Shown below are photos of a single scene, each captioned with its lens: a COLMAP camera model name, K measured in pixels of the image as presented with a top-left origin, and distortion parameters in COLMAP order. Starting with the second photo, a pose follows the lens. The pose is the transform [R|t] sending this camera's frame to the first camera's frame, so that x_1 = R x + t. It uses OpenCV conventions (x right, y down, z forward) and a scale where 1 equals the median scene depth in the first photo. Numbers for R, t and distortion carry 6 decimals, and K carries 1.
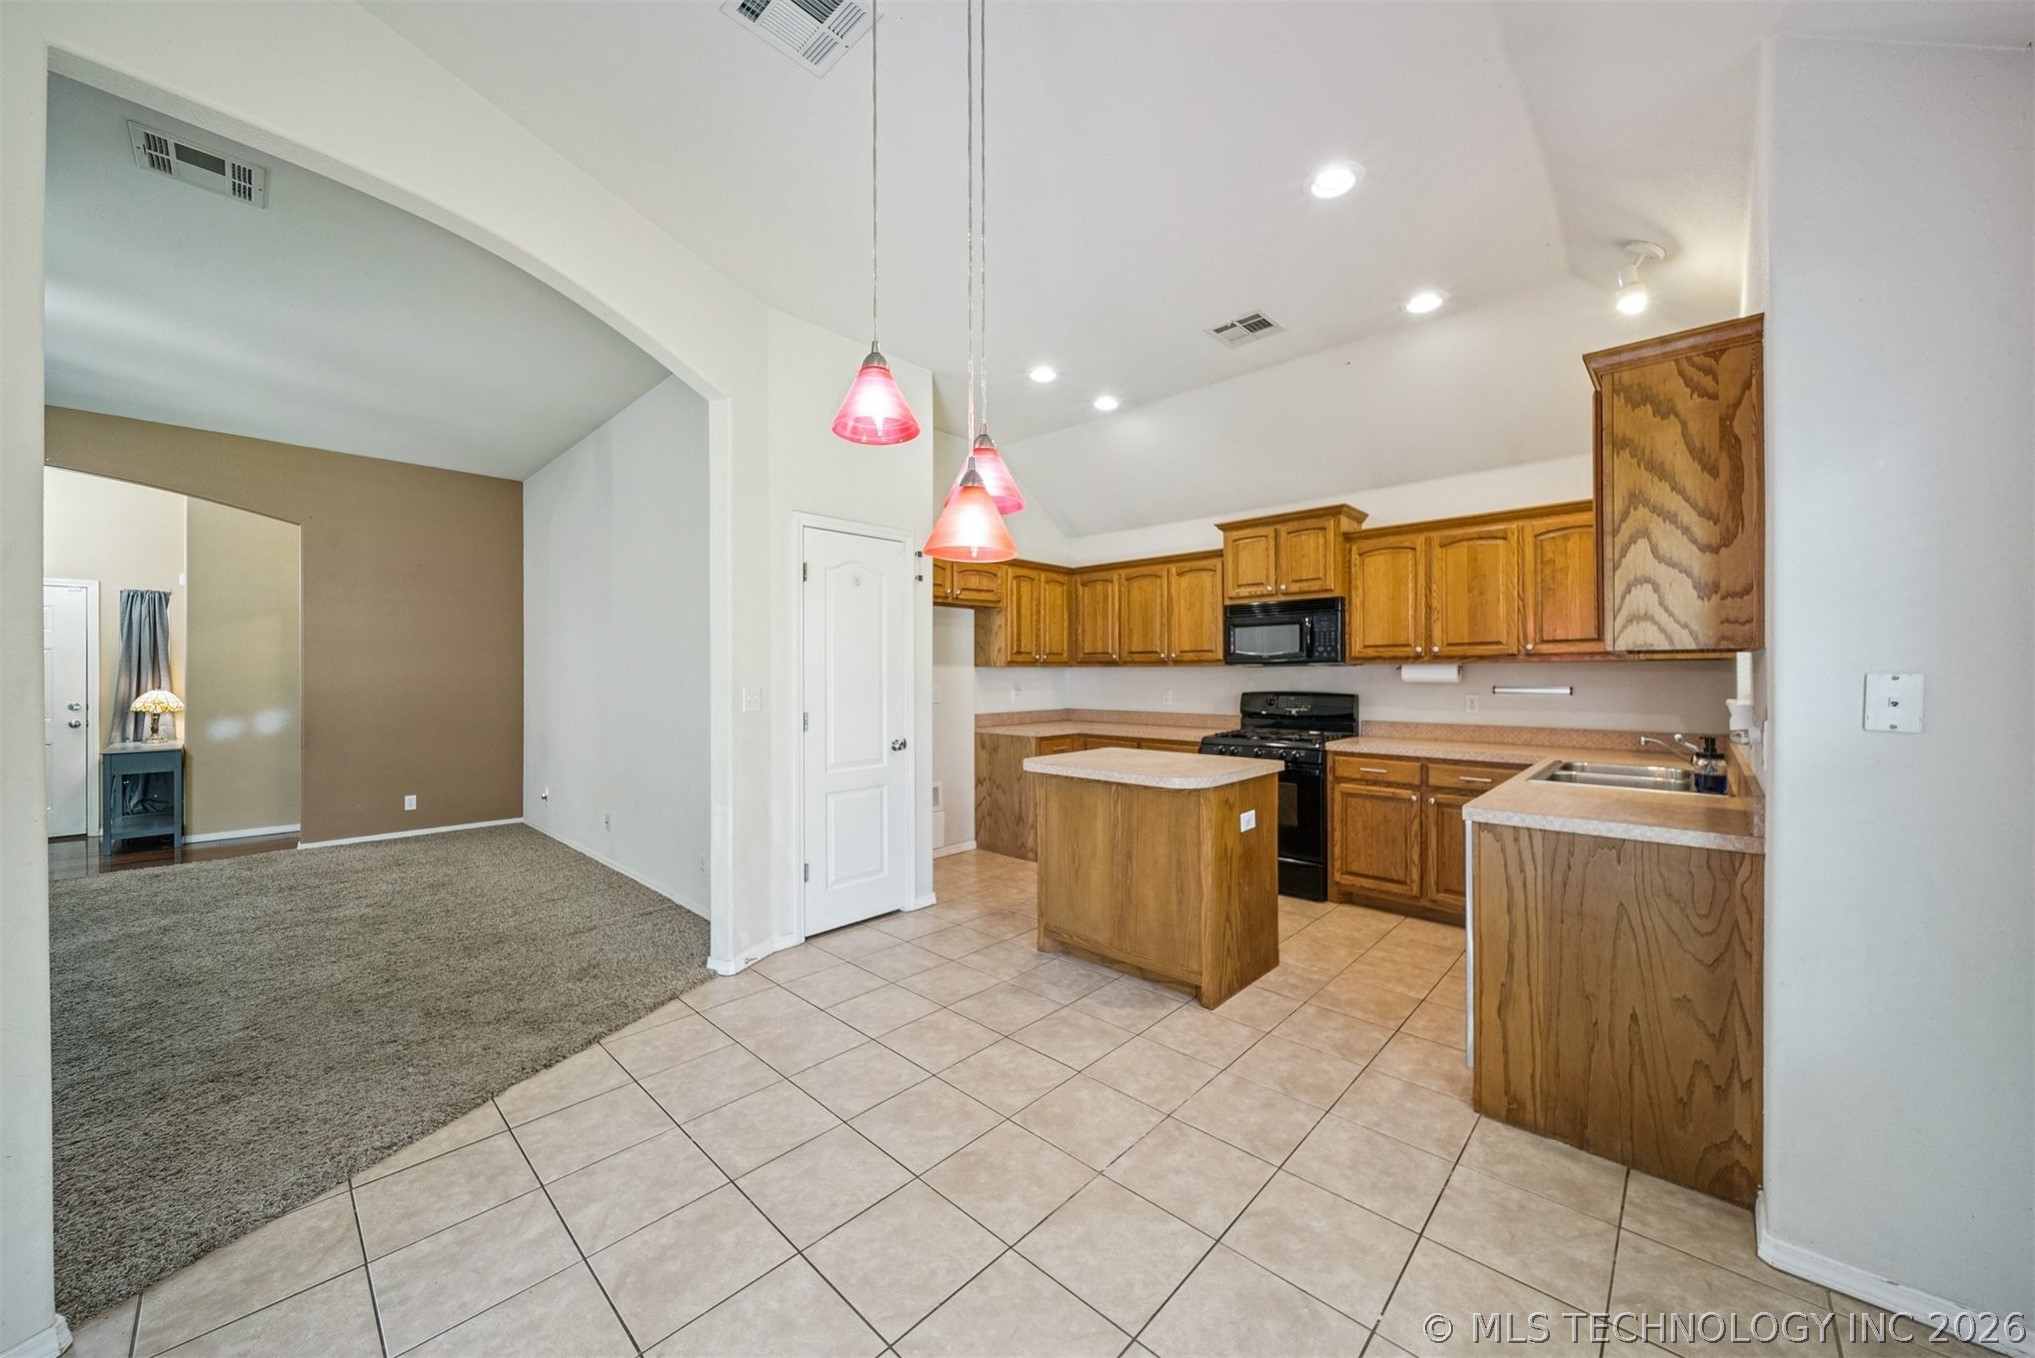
lens RADIAL K [[730.0, 0, 1021.5], [0, 730.0, 674.1], [0, 0, 1]] dist [-0.000847, -0.000142]
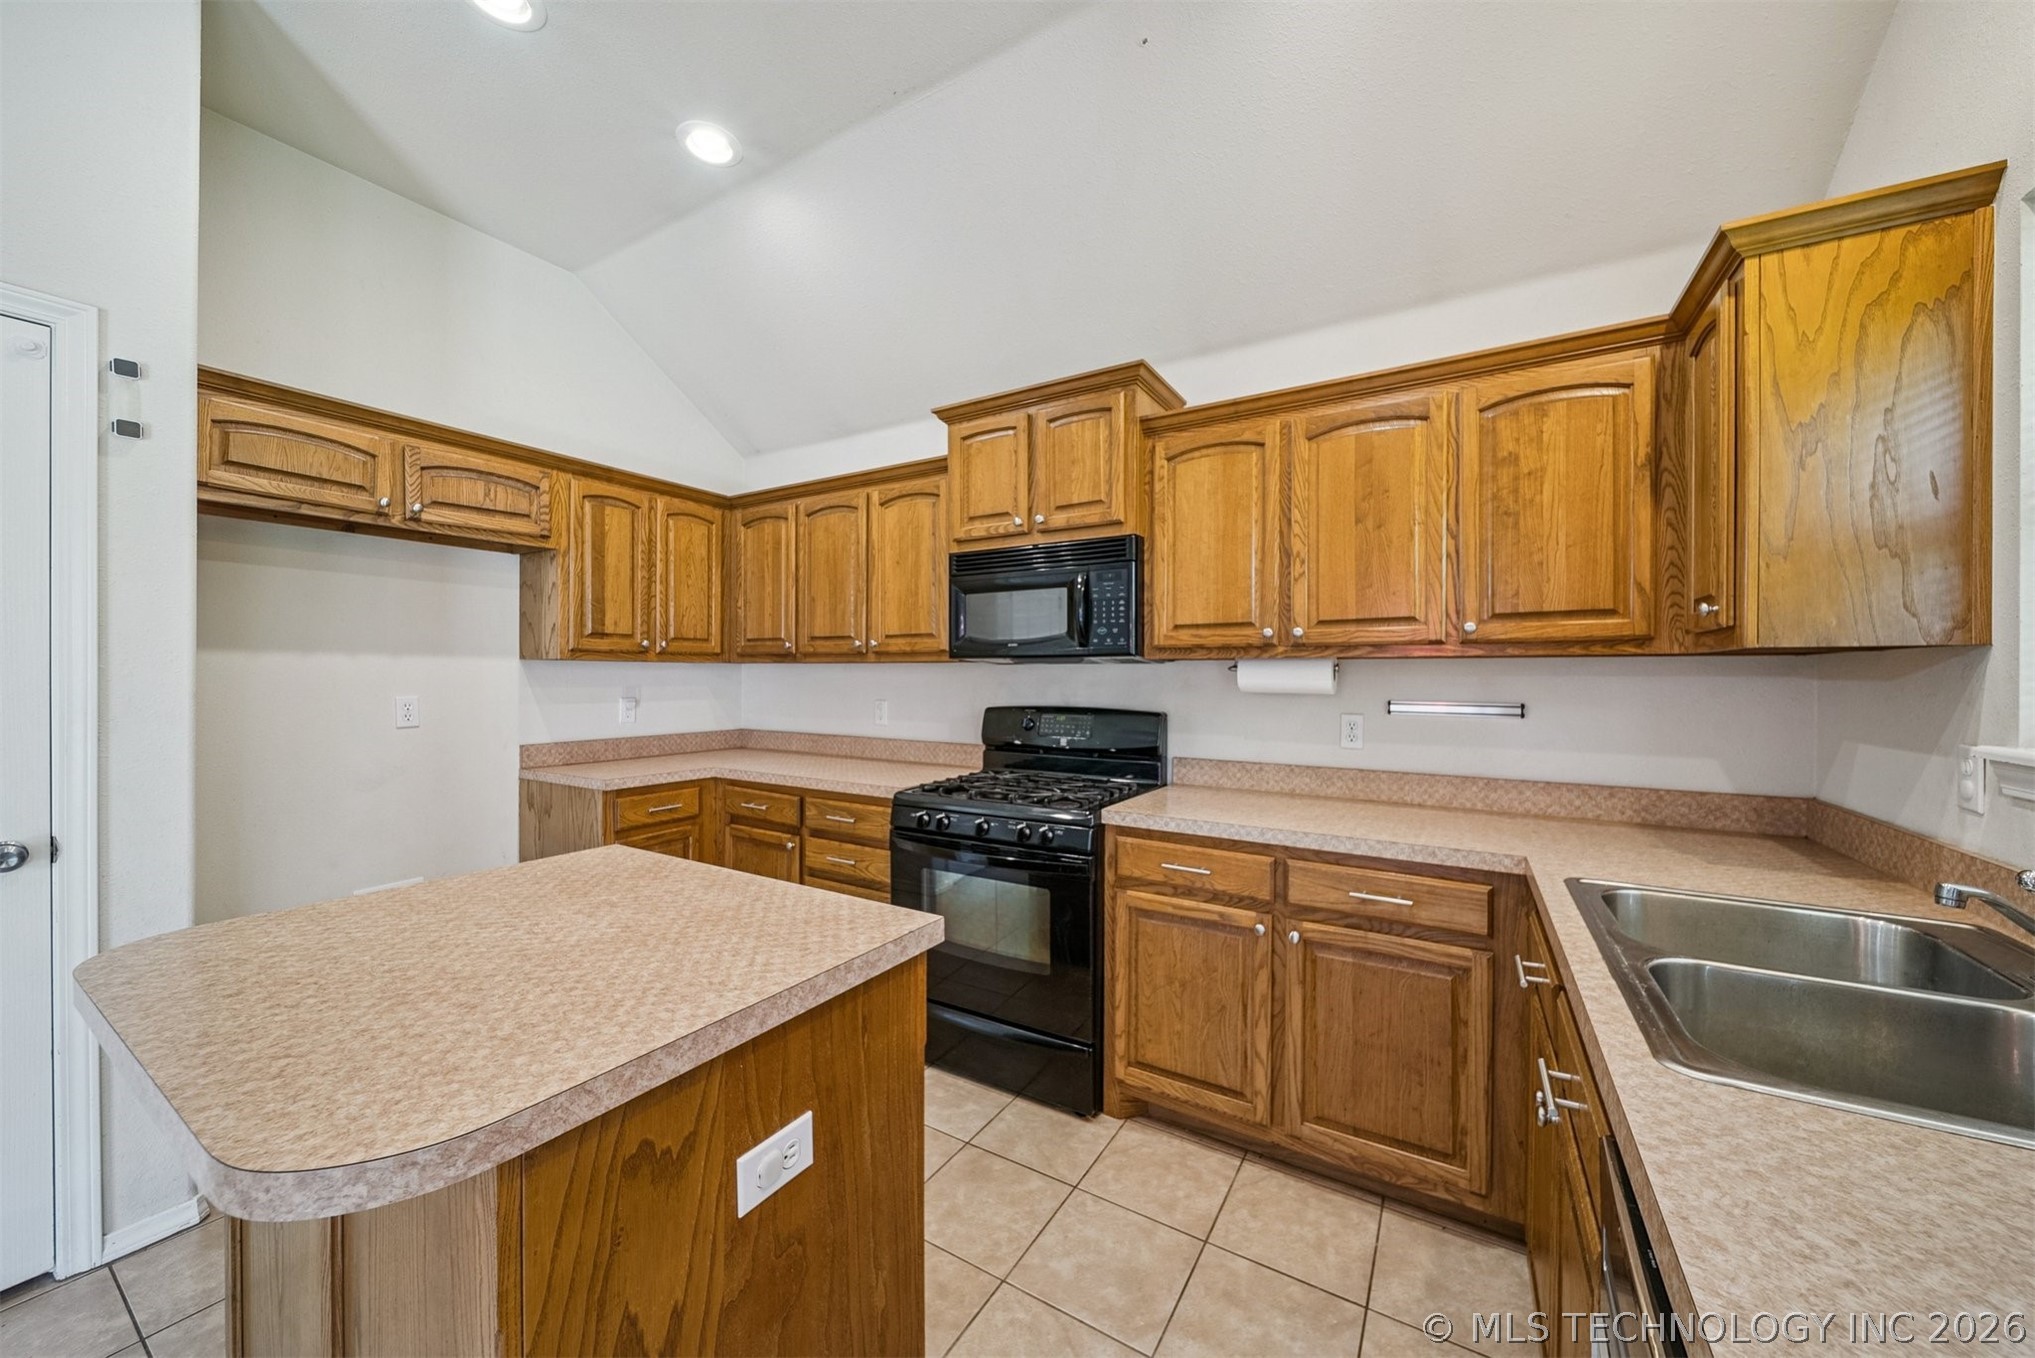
lens RADIAL K [[731.6, 0, 1019.6], [0, 731.6, 677.7], [0, 0, 1]] dist [-0.000892, -0.000150]
pose [[0.980039, 0.006677, 0.198694, 0.243391], [-0.007310, 0.999970, 0.002455, -0.000145], [-0.198672, -0.003859, 0.980059, 0.478532]]
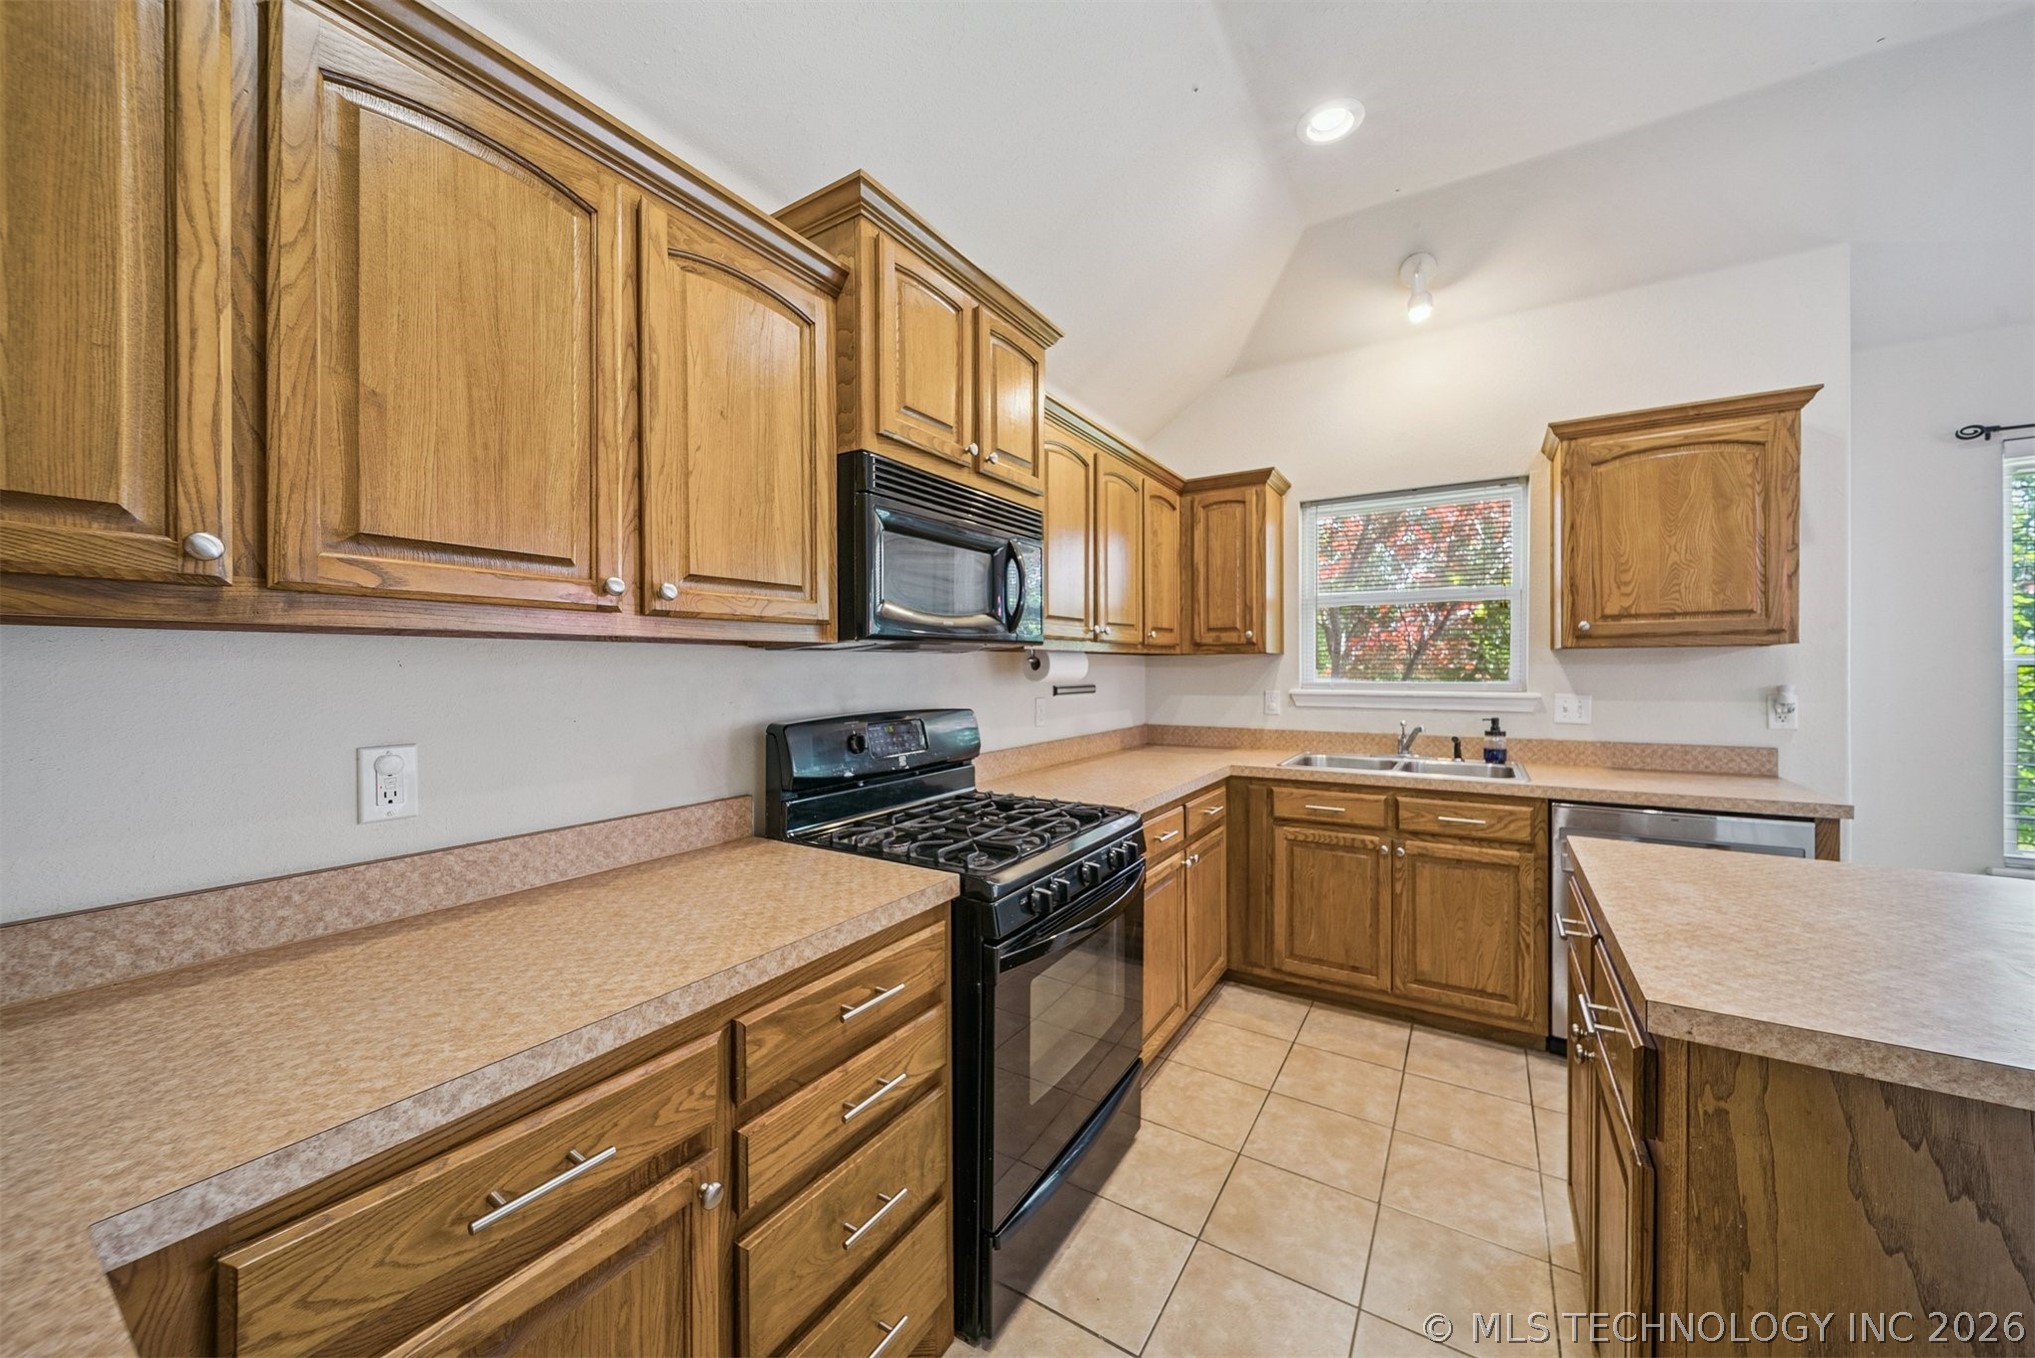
lens RADIAL K [[718.0, 0, 1028.2], [0, 718.0, 677.4], [0, 0, 1]] dist [0.000544, -0.002743]
pose [[-0.182785, -0.007323, 0.983126, -0.046301], [0.007486, 0.999933, 0.008840, 0.001412], [-0.983124, 0.008976, -0.182718, 1.094909]]
